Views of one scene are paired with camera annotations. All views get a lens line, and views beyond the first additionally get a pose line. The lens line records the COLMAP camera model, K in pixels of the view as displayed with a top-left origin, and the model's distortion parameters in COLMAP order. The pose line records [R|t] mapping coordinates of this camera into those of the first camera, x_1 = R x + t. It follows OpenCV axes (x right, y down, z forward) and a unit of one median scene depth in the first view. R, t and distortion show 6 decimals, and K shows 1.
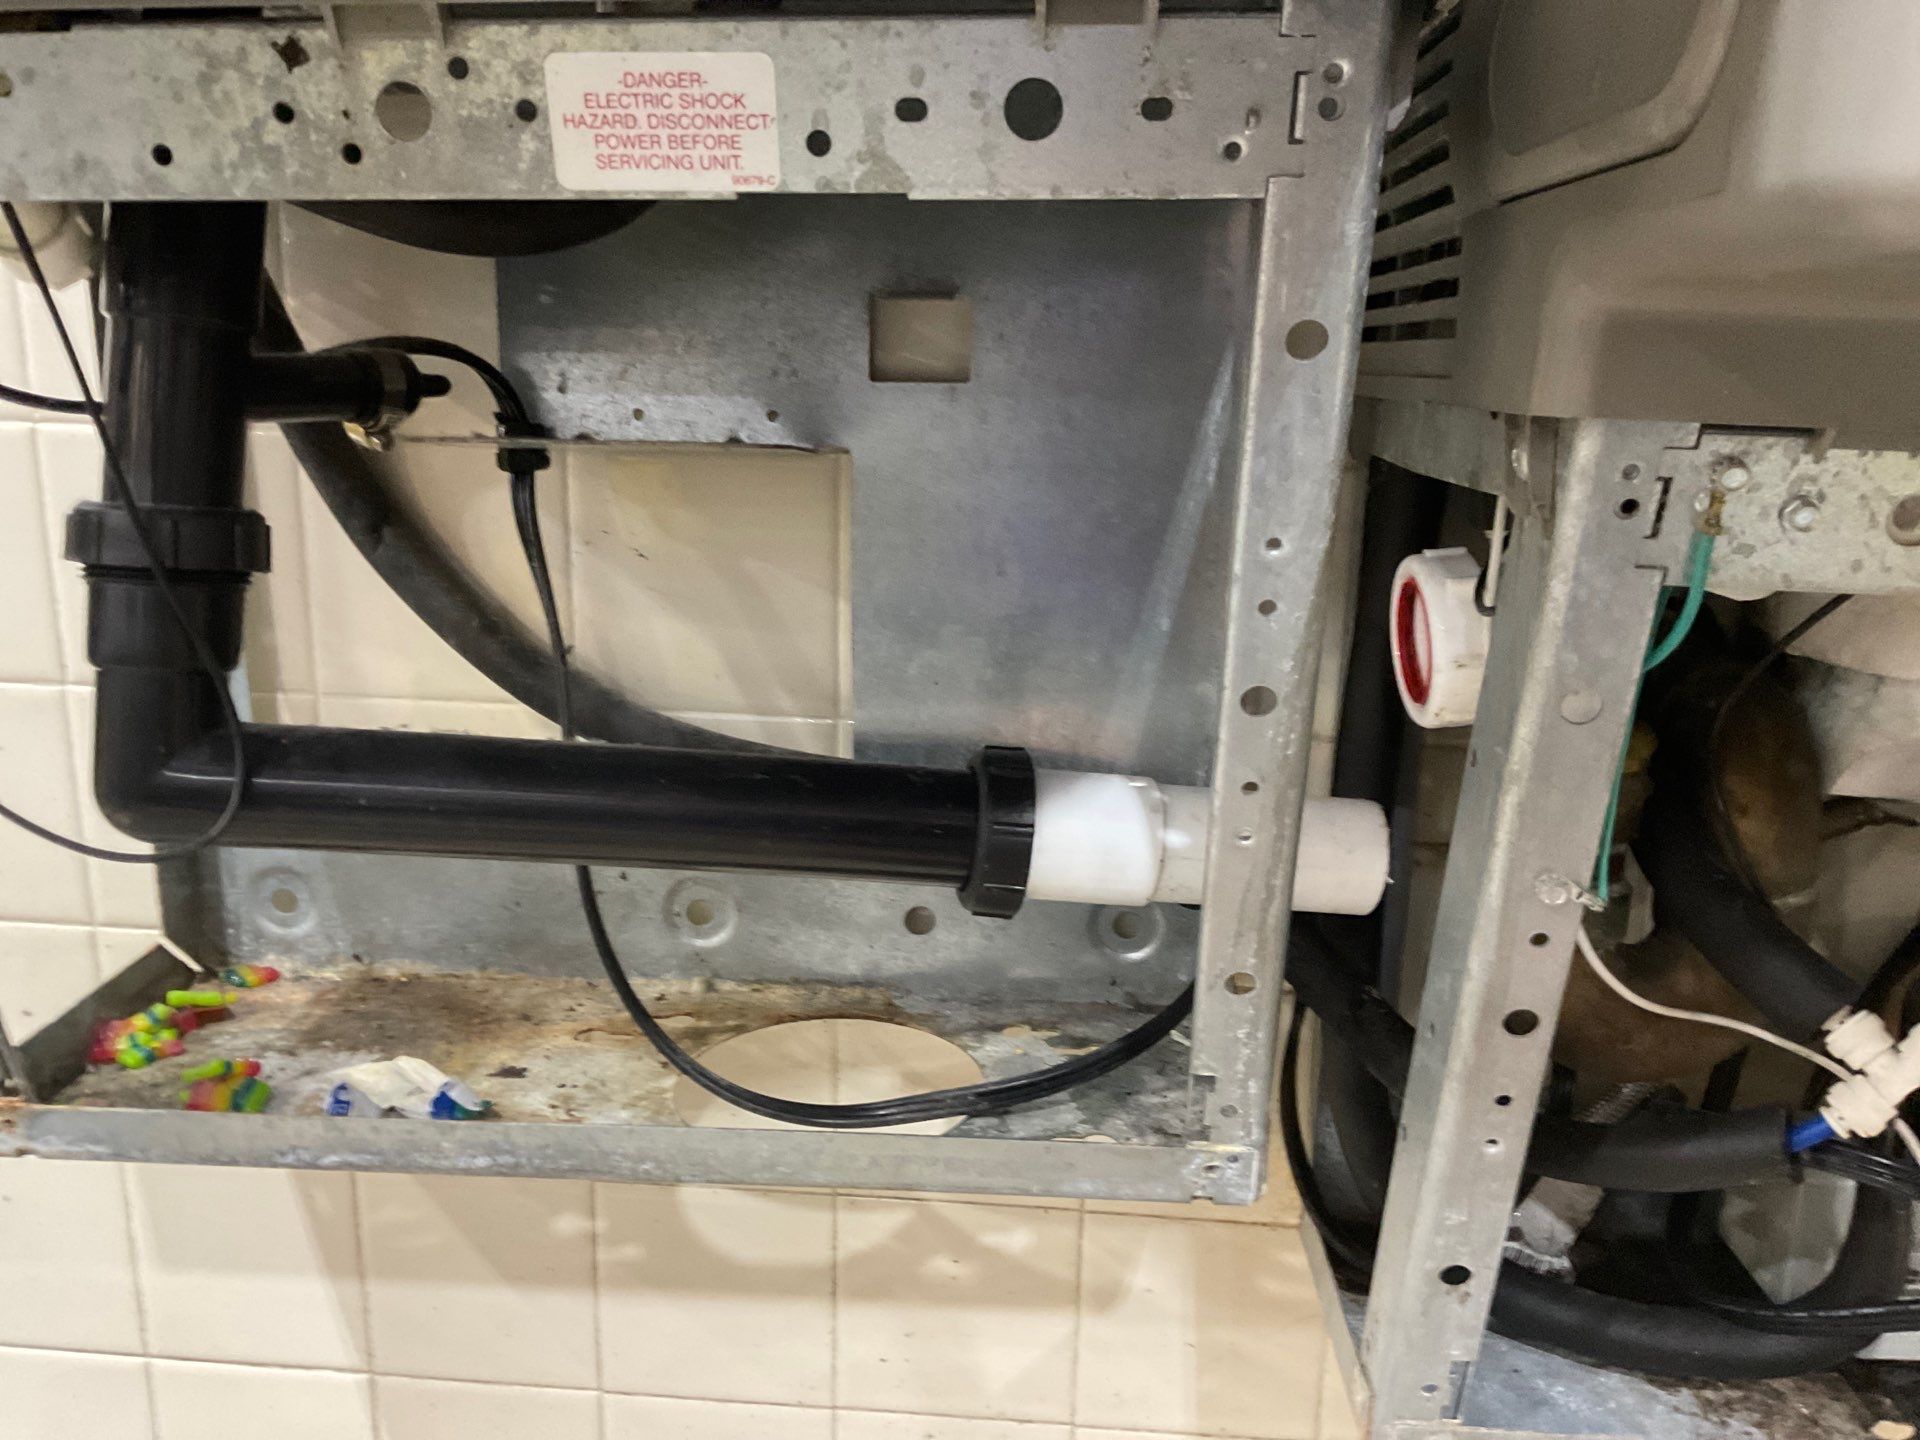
lens RADIAL K [[1582.3, 0, 943.8], [0, 1582.3, 694.2], [0, 0, 1]] dist [0.049409, -0.091098]
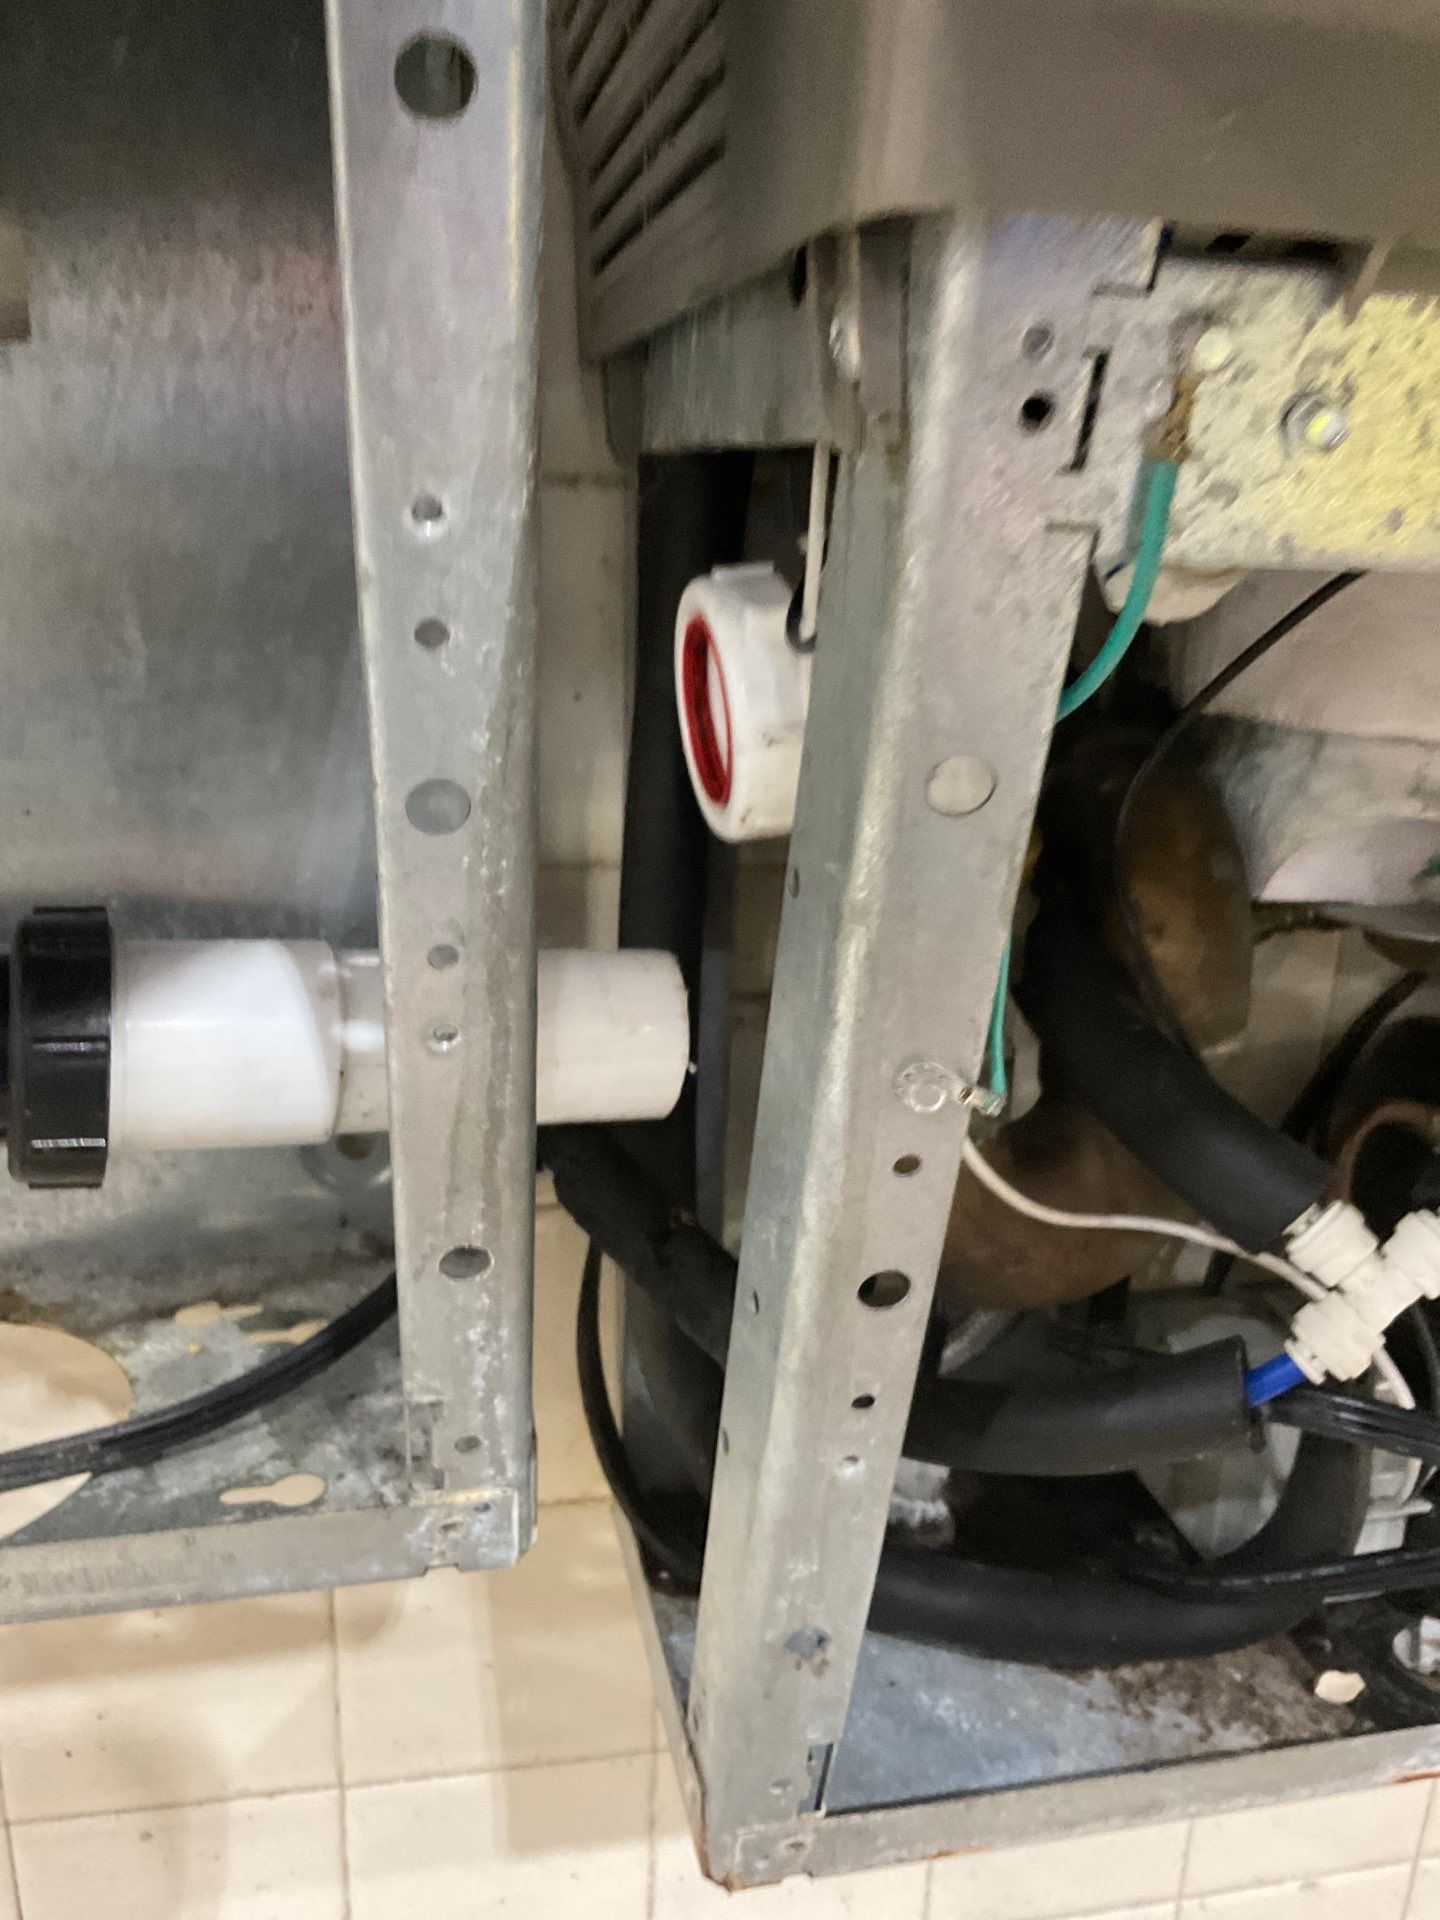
lens RADIAL K [[1463.7, 0, 720.0], [0, 1463.7, 960.0], [0, 0, 1]] dist [0.076940, -0.142313]
pose [[0.965146, -0.074558, 0.250866, 0.148768], [0.052508, 0.994236, 0.093479, 0.013895], [-0.256389, -0.077048, 0.963498, 0.424303]]
